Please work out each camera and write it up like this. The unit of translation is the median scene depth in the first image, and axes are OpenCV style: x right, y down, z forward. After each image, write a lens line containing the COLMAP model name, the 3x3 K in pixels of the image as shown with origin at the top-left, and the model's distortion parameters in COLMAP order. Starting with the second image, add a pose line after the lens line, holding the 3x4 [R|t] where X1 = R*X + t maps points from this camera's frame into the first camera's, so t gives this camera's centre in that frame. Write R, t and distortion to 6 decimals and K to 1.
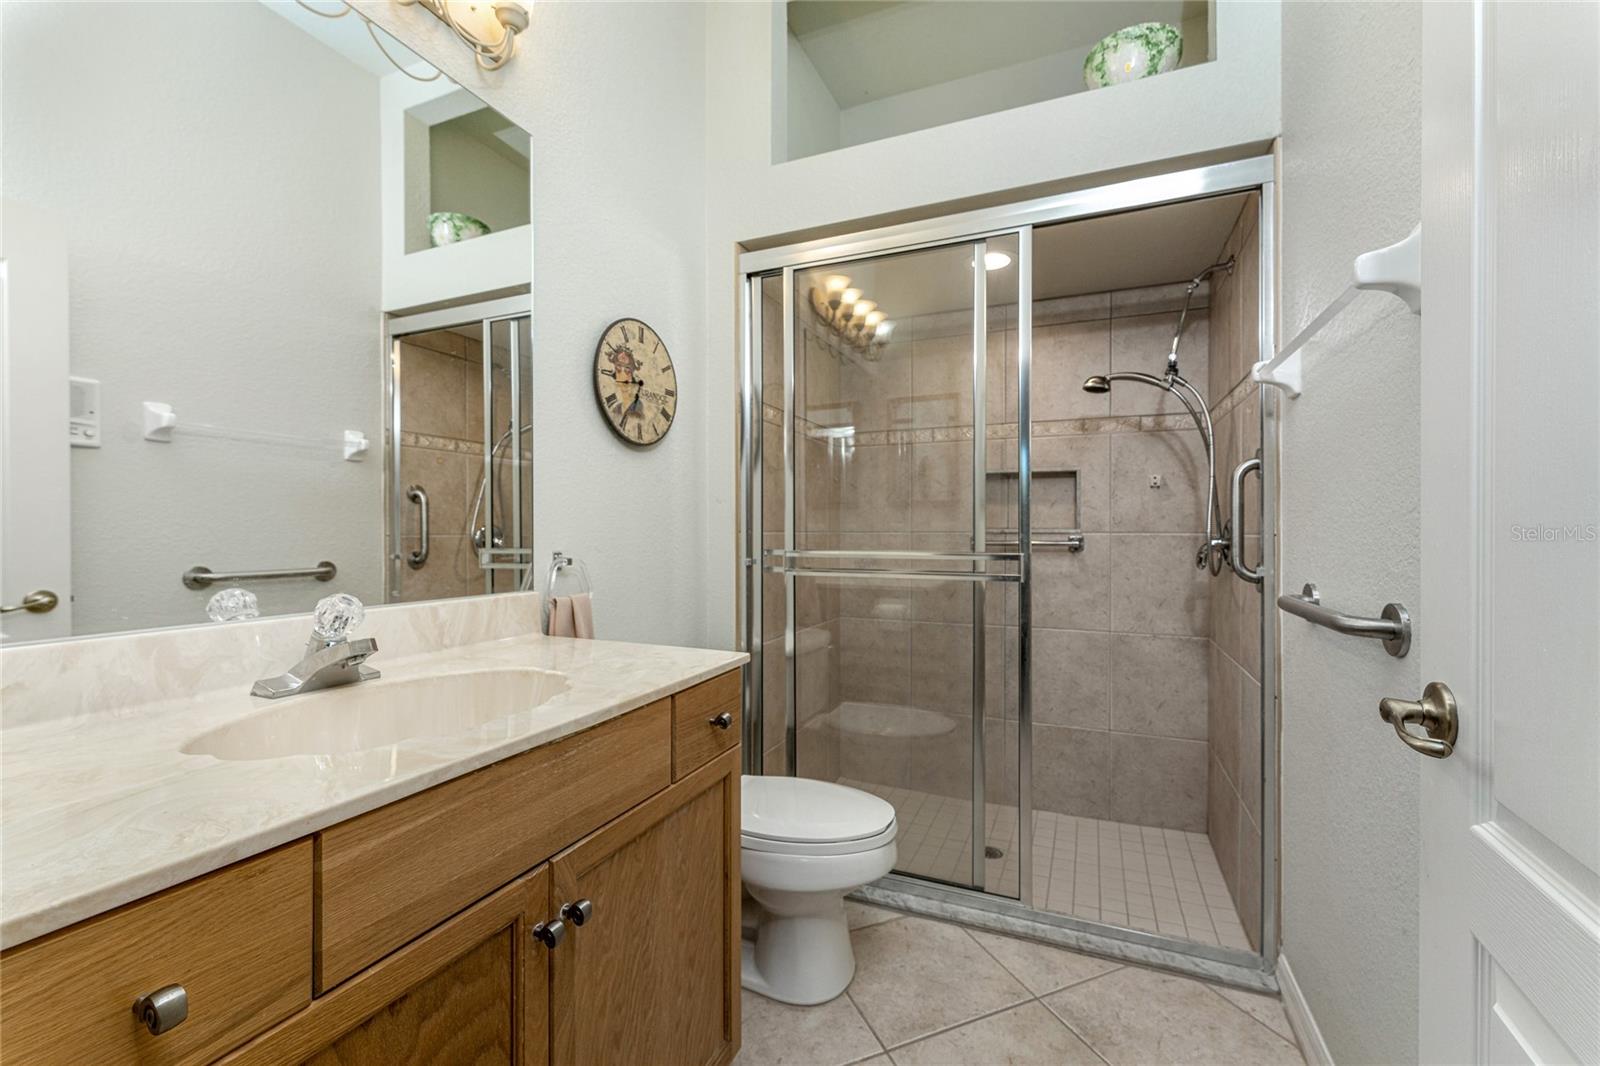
lens RADIAL K [[633.0, 0, 782.7], [0, 633.0, 538.5], [0, 0, 1]] dist [-0.001648, -0.000157]
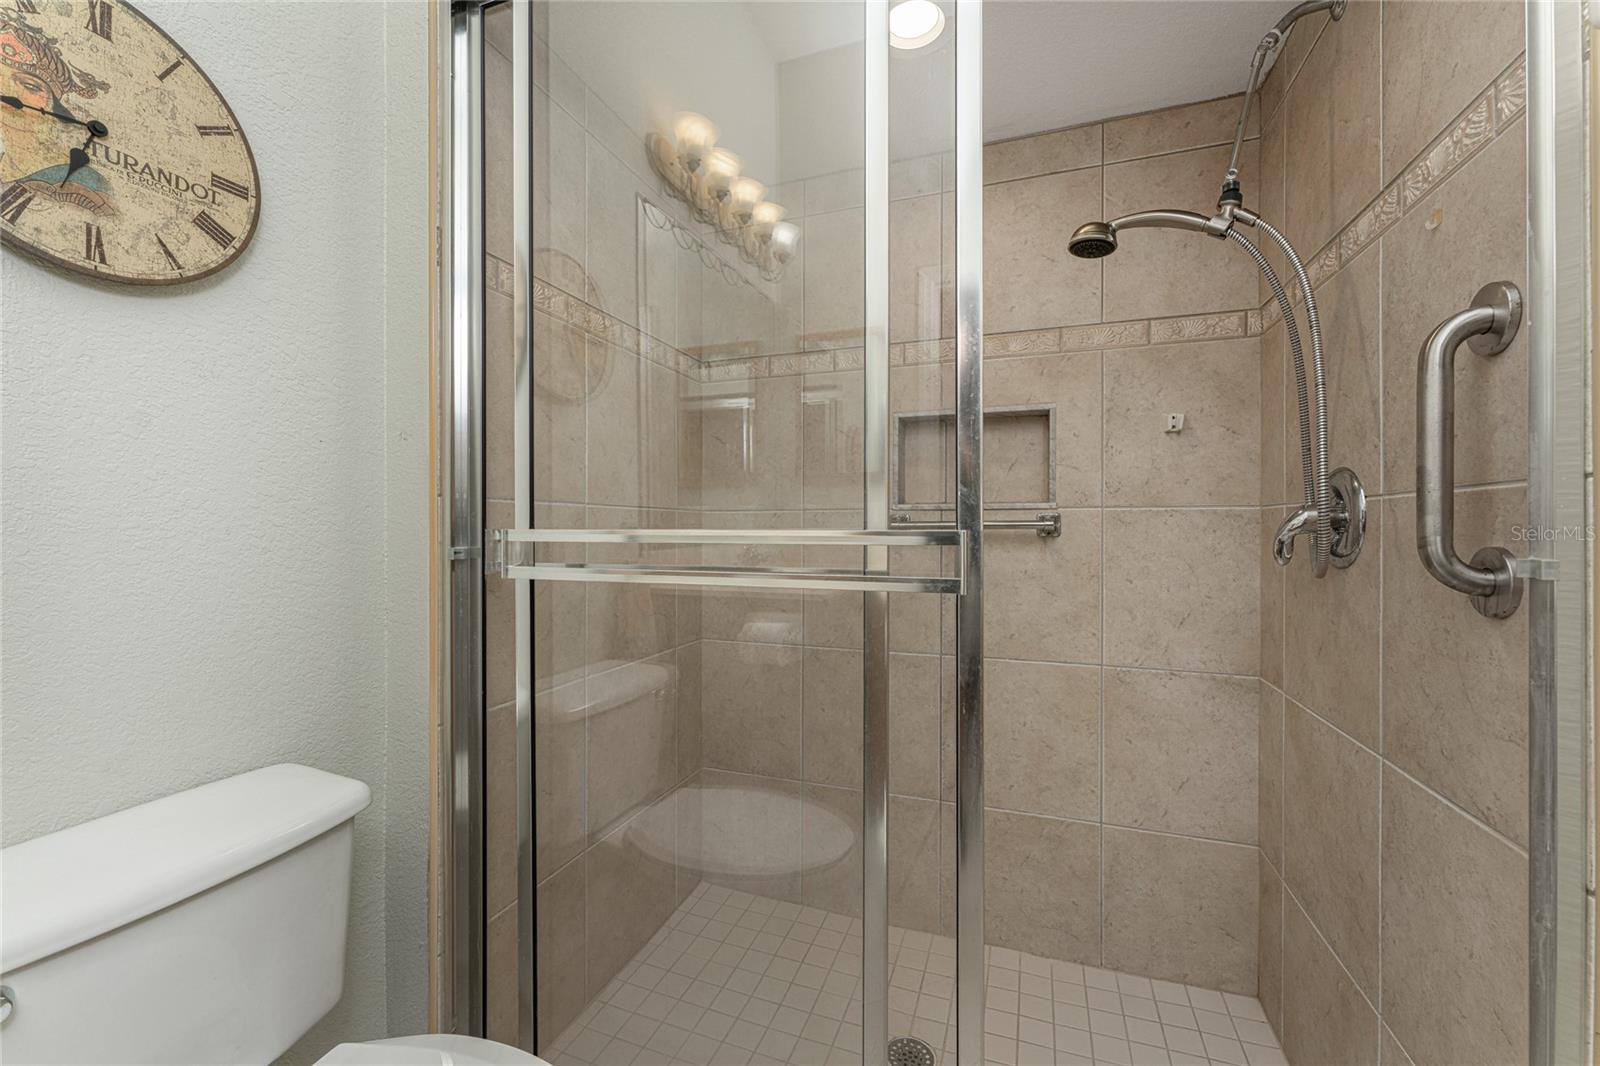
lens RADIAL K [[654.8, 0, 805.8], [0, 654.8, 533.1], [0, 0, 1]] dist [-0.002528, -0.000185]
pose [[0.993221, 0.002396, 0.116218, 0.157386], [-0.001762, 0.999983, -0.005559, 0.021584], [-0.116230, 0.005316, 0.993208, 0.406752]]
